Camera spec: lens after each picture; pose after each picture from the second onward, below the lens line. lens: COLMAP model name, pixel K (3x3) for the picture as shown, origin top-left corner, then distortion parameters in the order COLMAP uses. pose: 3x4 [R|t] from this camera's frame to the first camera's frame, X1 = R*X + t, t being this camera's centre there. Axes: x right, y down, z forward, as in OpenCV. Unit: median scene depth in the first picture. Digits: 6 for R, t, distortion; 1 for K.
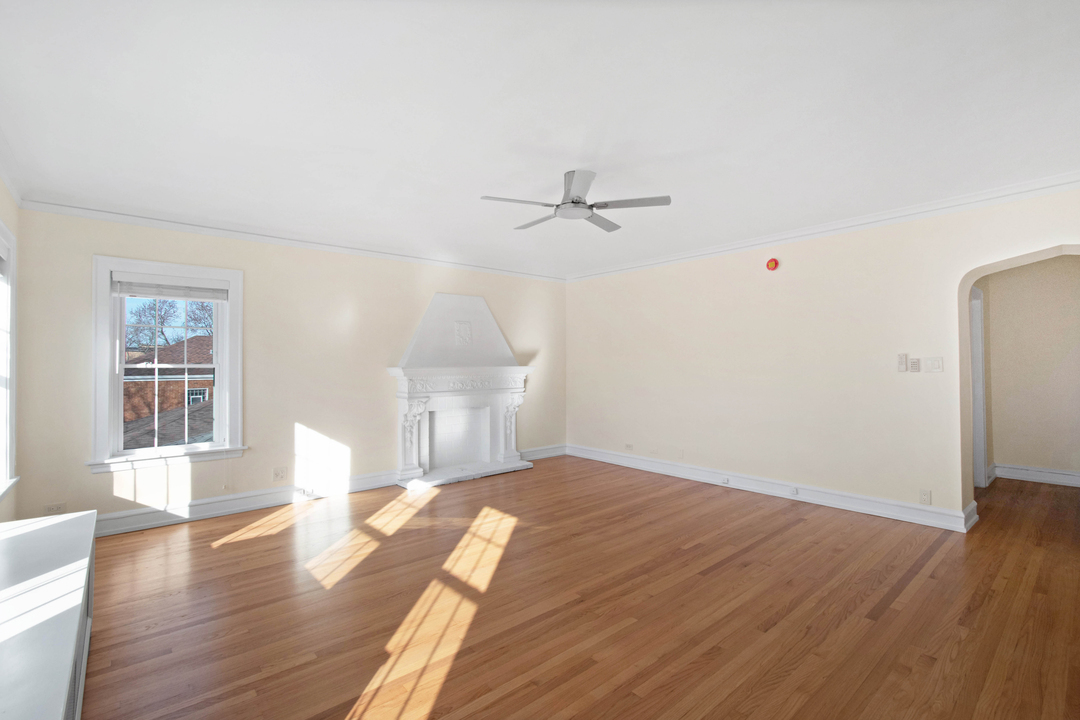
lens RADIAL K [[493.3, 0, 540.0], [0, 493.3, 360.0], [0, 0, 1]] dist [0.014430, -0.000123]
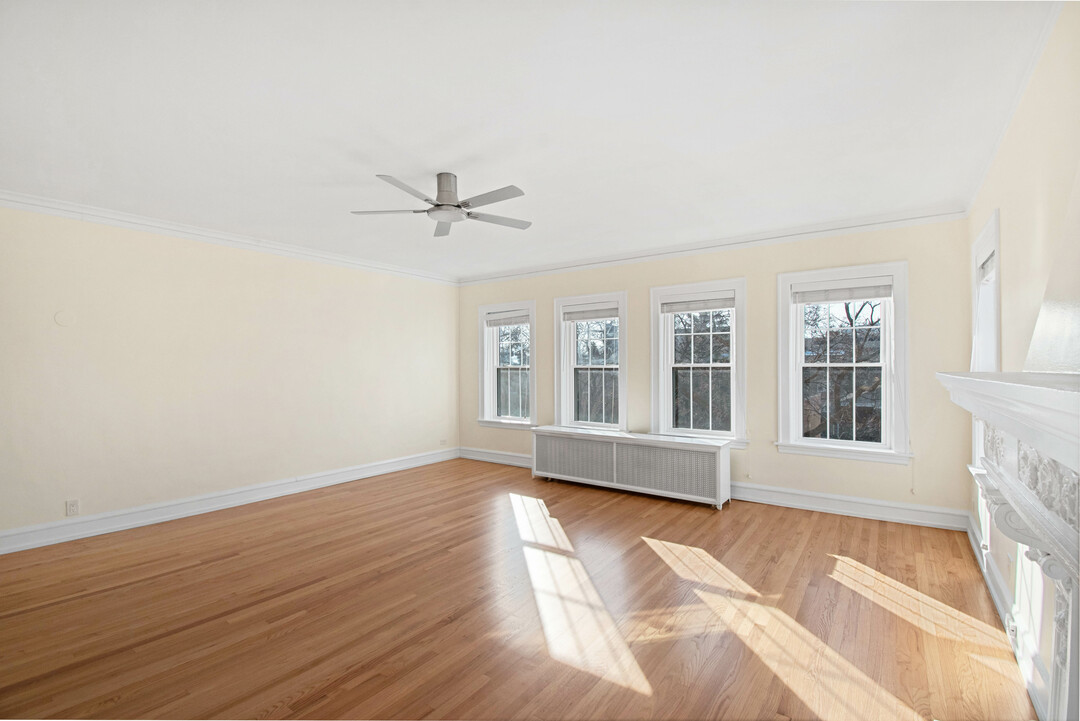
lens RADIAL K [[493.3, 0, 540.0], [0, 493.3, 360.5], [0, 0, 1]] dist [0.014430, -0.000123]
pose [[-0.975727, 0.006171, -0.218902, 0.089600], [0.011053, 0.999717, -0.021082, 0.015517], [0.218710, -0.022990, -0.975519, 1.644275]]
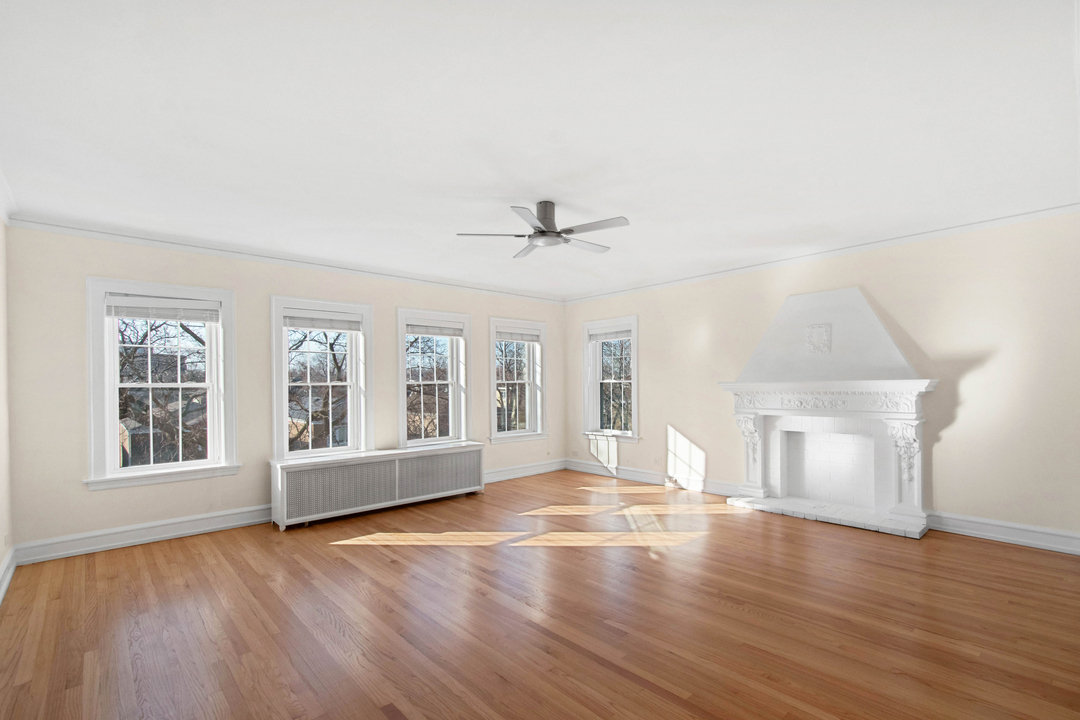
lens RADIAL K [[478.6, 0, 548.4], [0, 478.6, 385.4], [0, 0, 1]] dist [-0.041782, 0.000076]
pose [[0.039663, 0.009849, -0.999165, 0.871924], [0.018637, 0.999770, 0.010595, 0.005963], [0.999039, -0.019042, 0.039471, 0.765477]]
